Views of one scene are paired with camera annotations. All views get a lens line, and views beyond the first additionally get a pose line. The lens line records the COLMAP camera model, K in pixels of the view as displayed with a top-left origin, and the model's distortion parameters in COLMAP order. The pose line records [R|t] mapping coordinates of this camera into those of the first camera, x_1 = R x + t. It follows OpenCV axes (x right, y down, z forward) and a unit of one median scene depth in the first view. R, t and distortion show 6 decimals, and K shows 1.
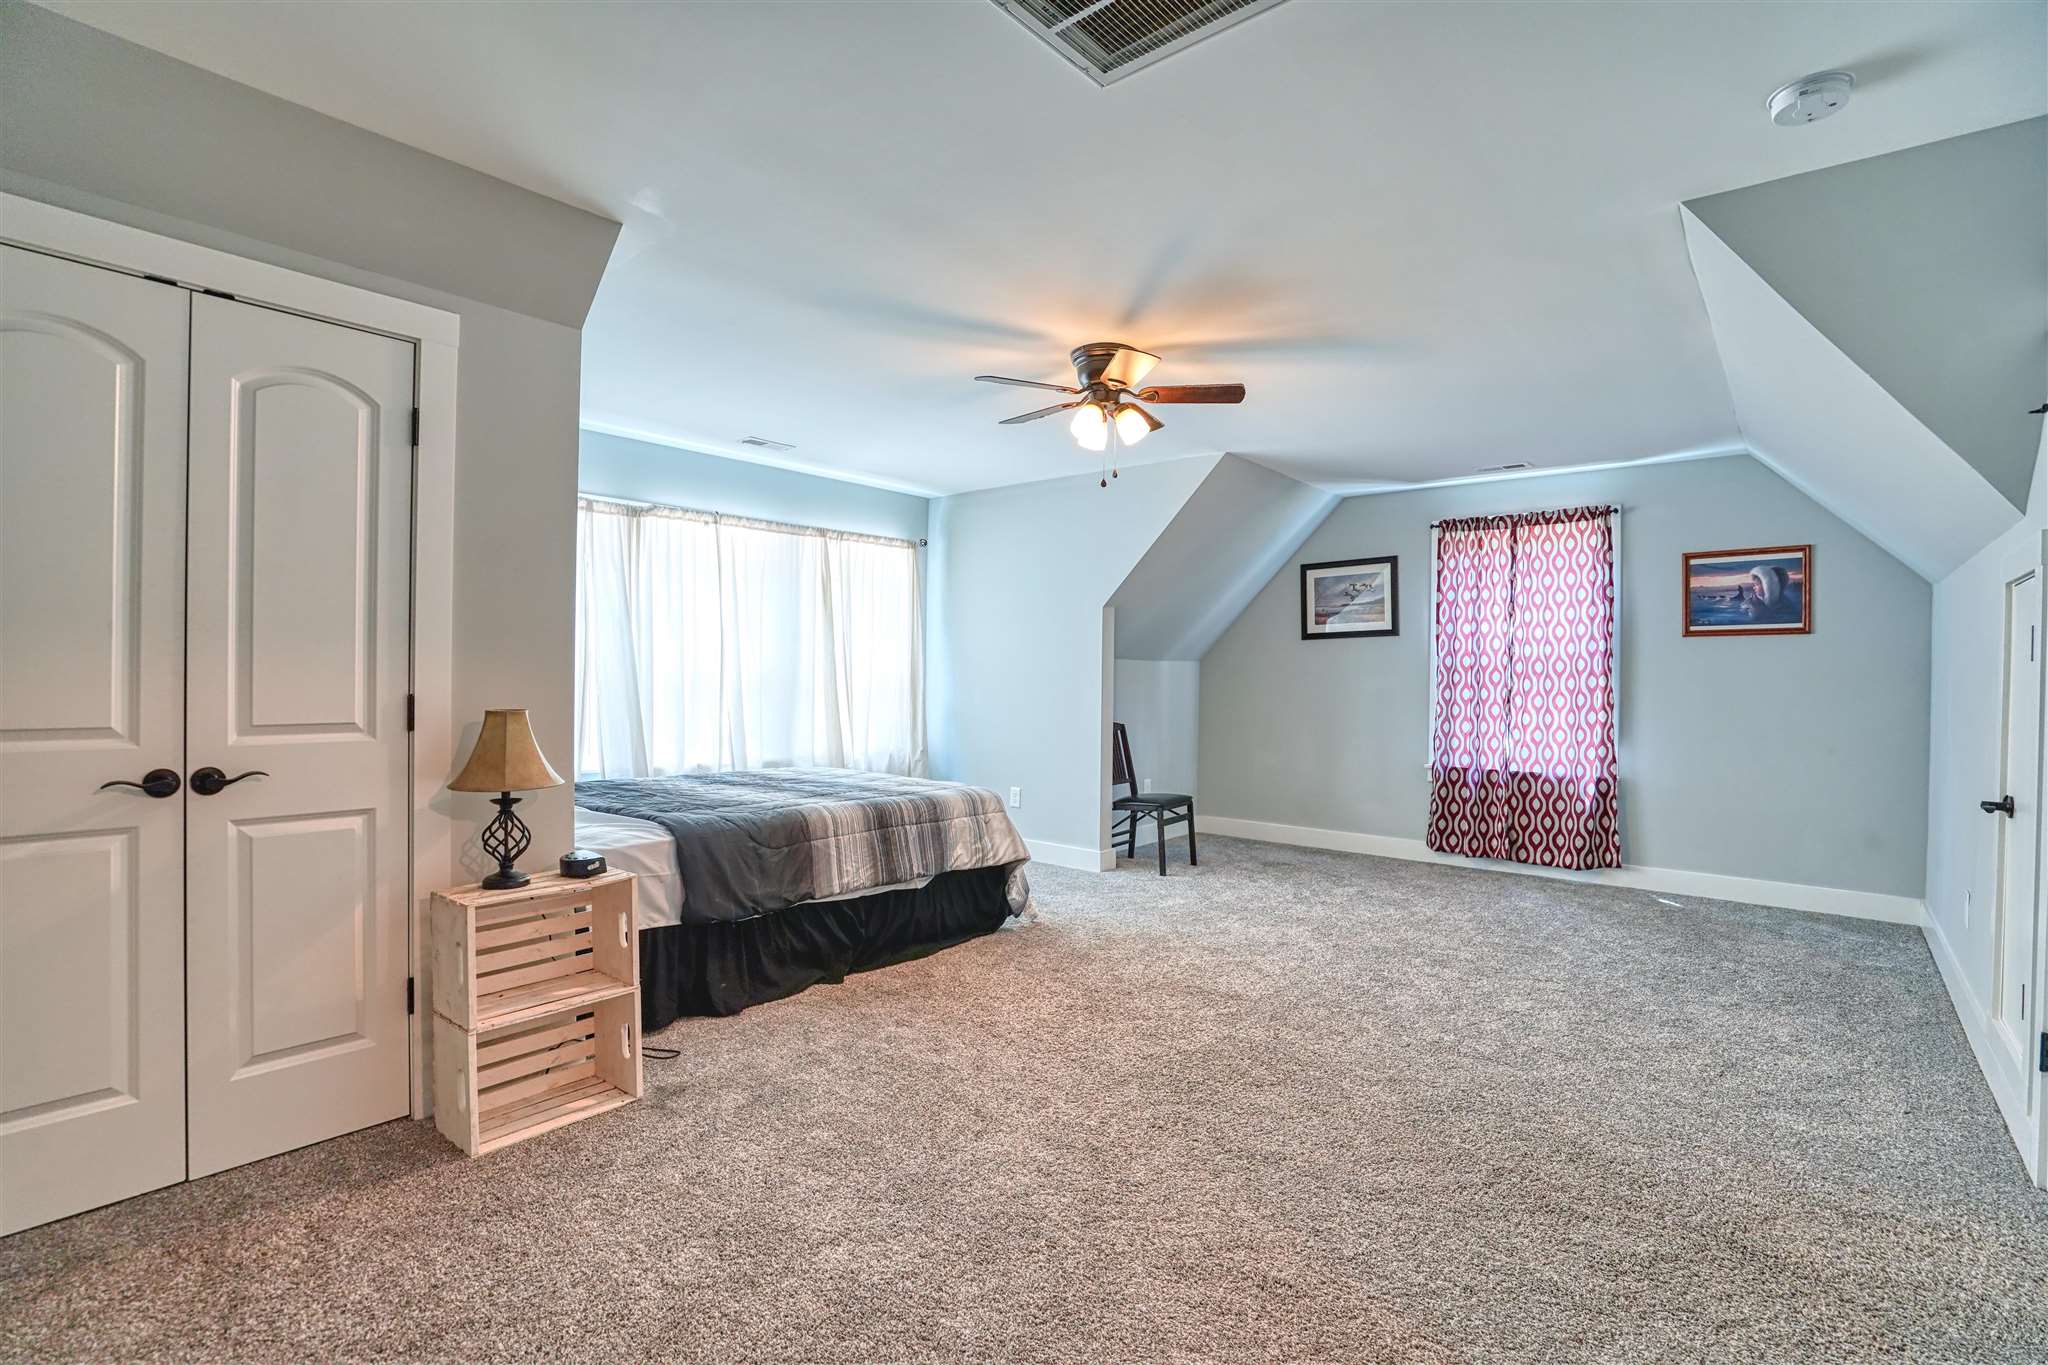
lens RADIAL K [[963.5, 0, 1028.0], [0, 963.5, 682.1], [0, 0, 1]] dist [-0.060628, 0.024969]
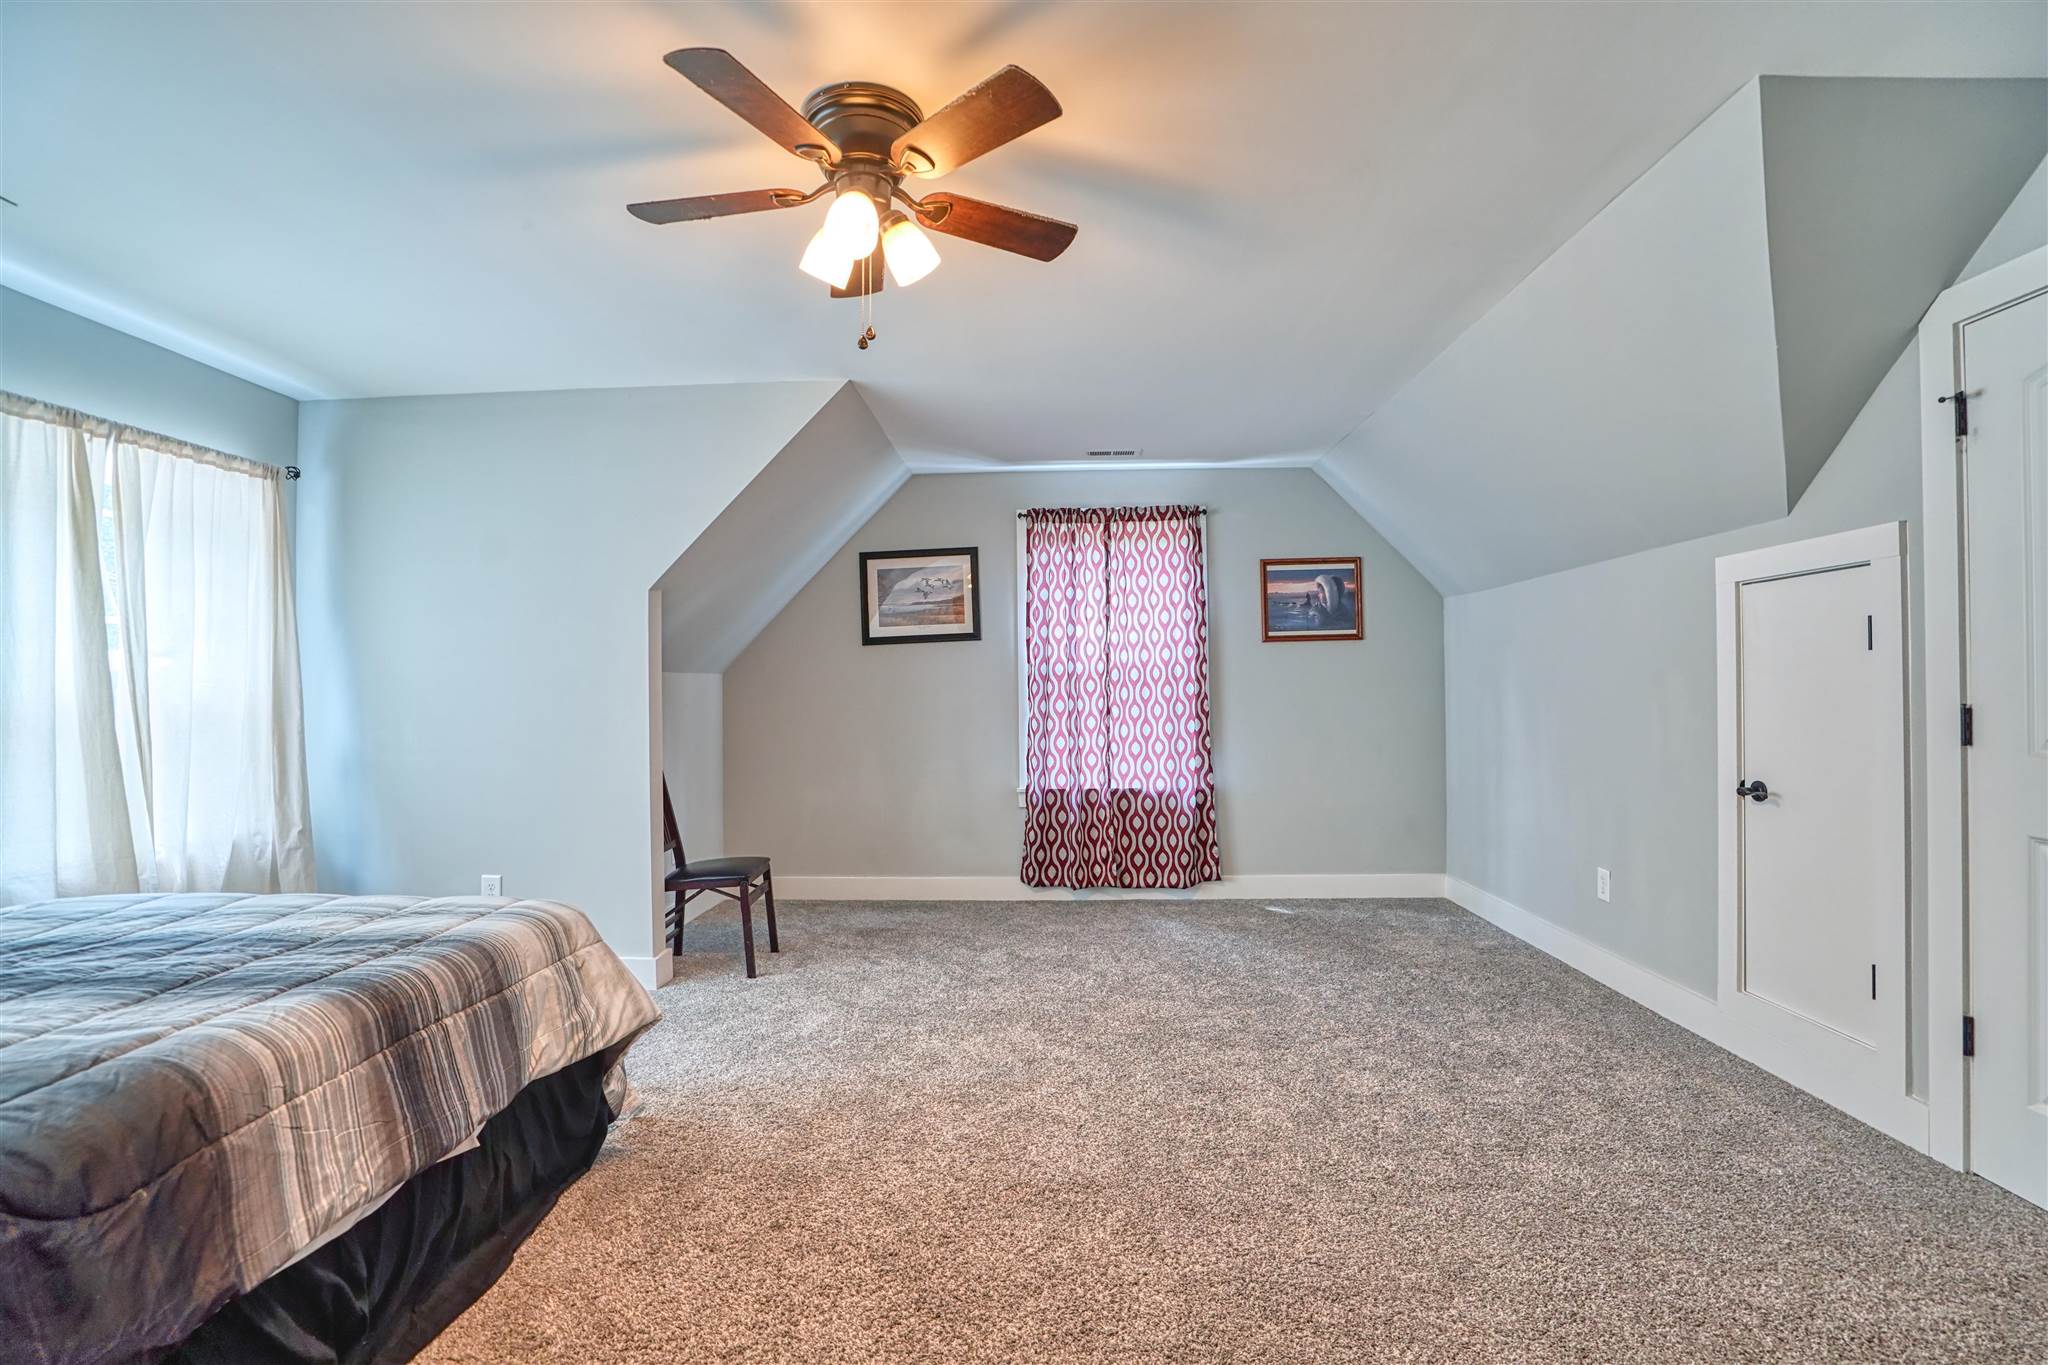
lens RADIAL K [[963.5, 0, 1028.0], [0, 963.5, 682.1], [0, 0, 1]] dist [-0.060628, 0.024969]
pose [[0.786515, -0.011804, 0.617459, -0.130530], [0.025945, 0.999566, -0.013940, 0.002310], [-0.617027, 0.026984, 0.786480, 0.339496]]
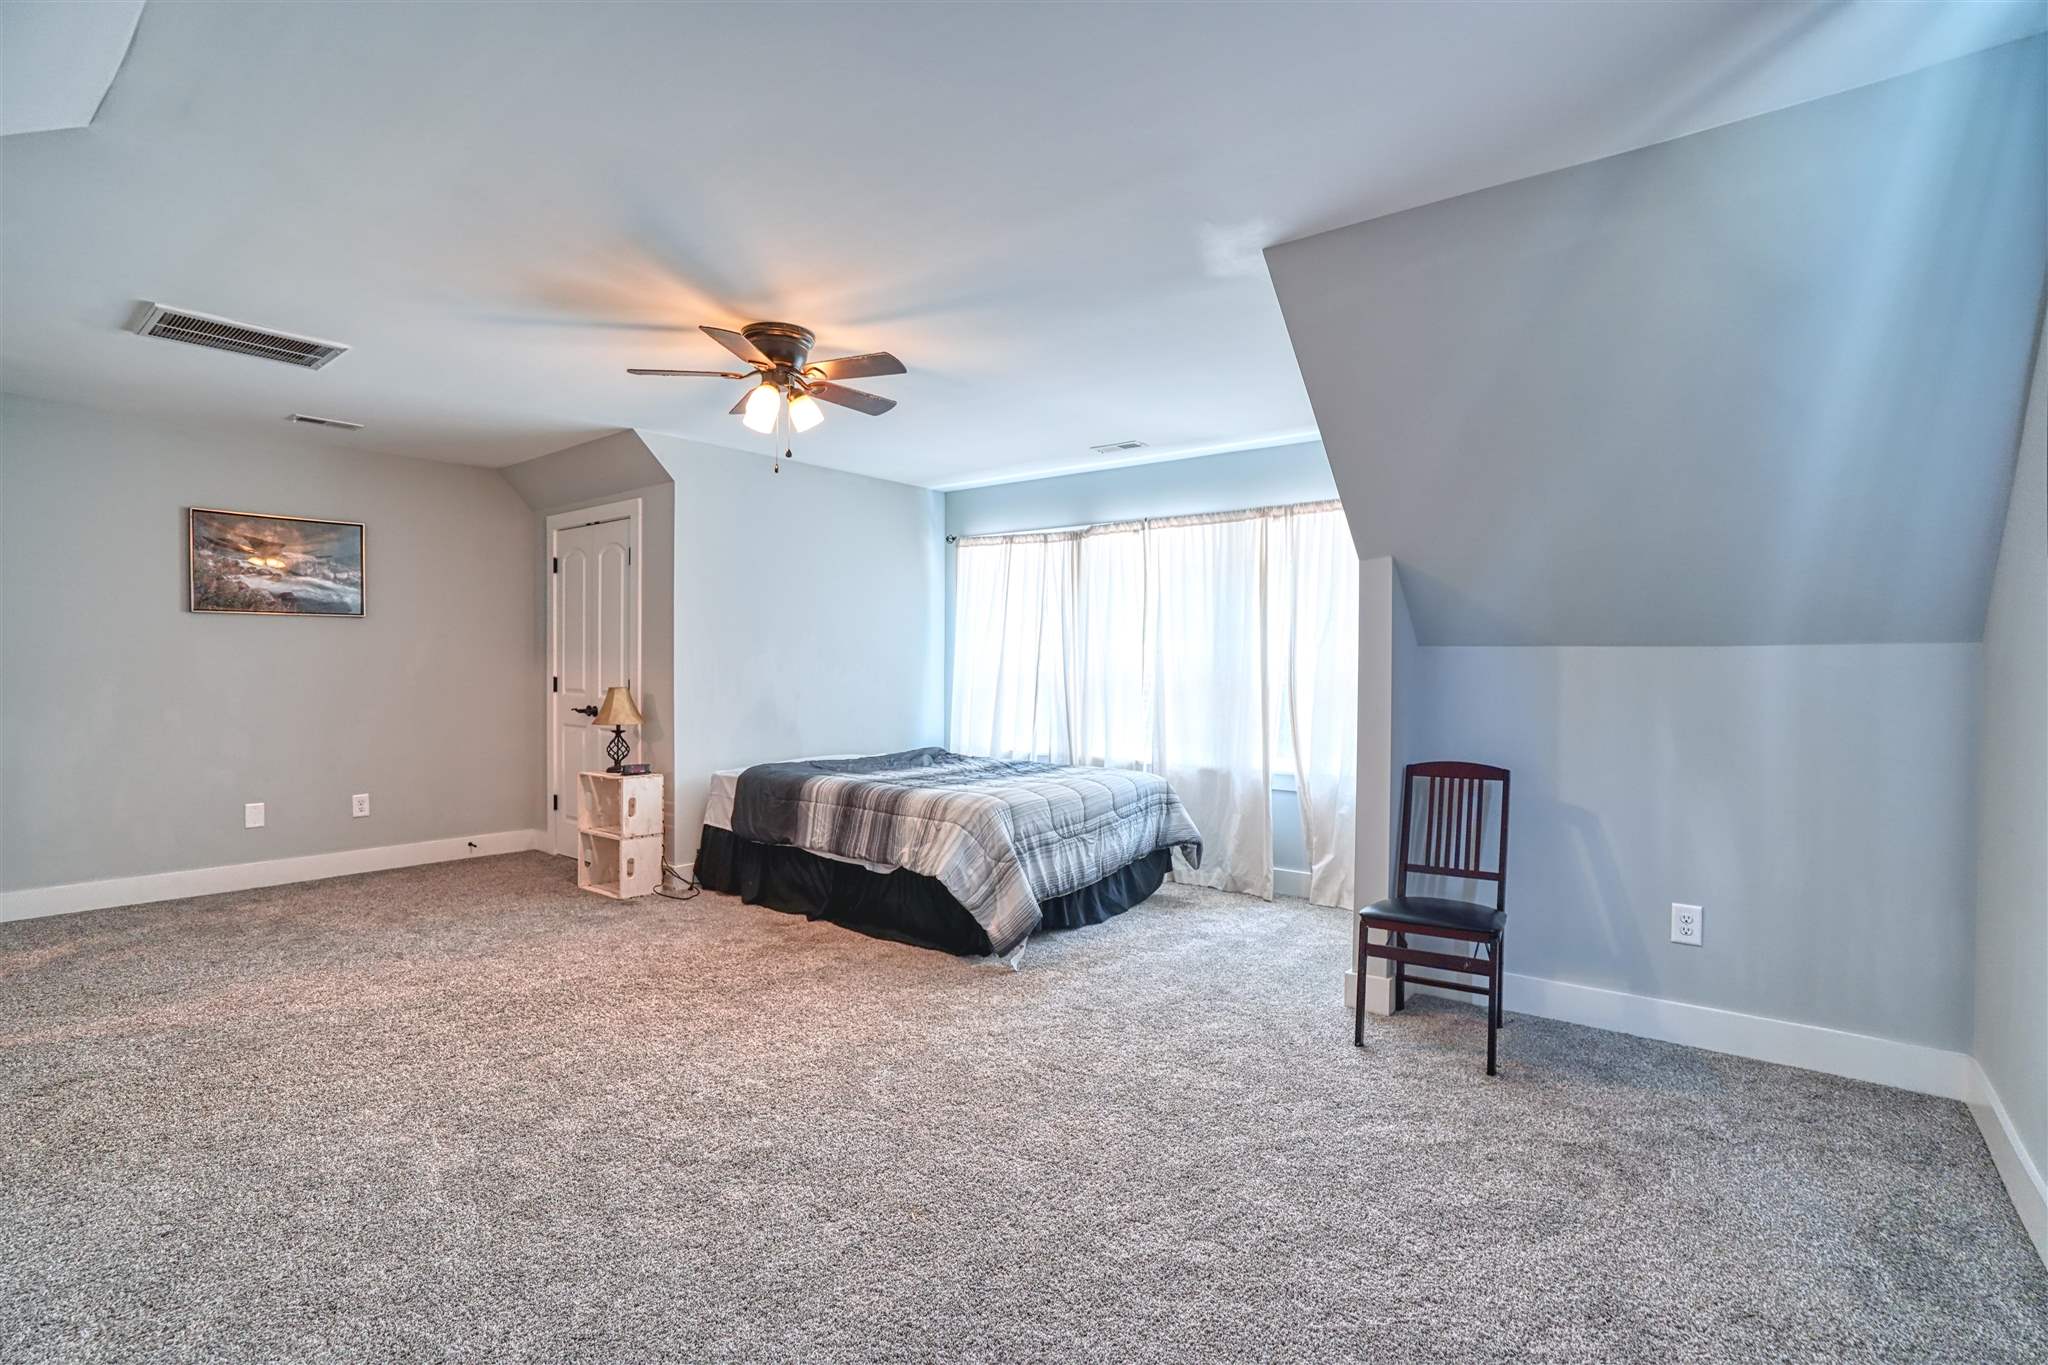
lens RADIAL K [[963.5, 0, 1028.0], [0, 963.5, 682.1], [0, 0, 1]] dist [-0.060628, 0.024969]
pose [[0.031887, 0.004250, -0.999482, 0.694490], [-0.015233, 0.999877, 0.003766, -0.002170], [0.999375, 0.015105, 0.031948, 0.820873]]
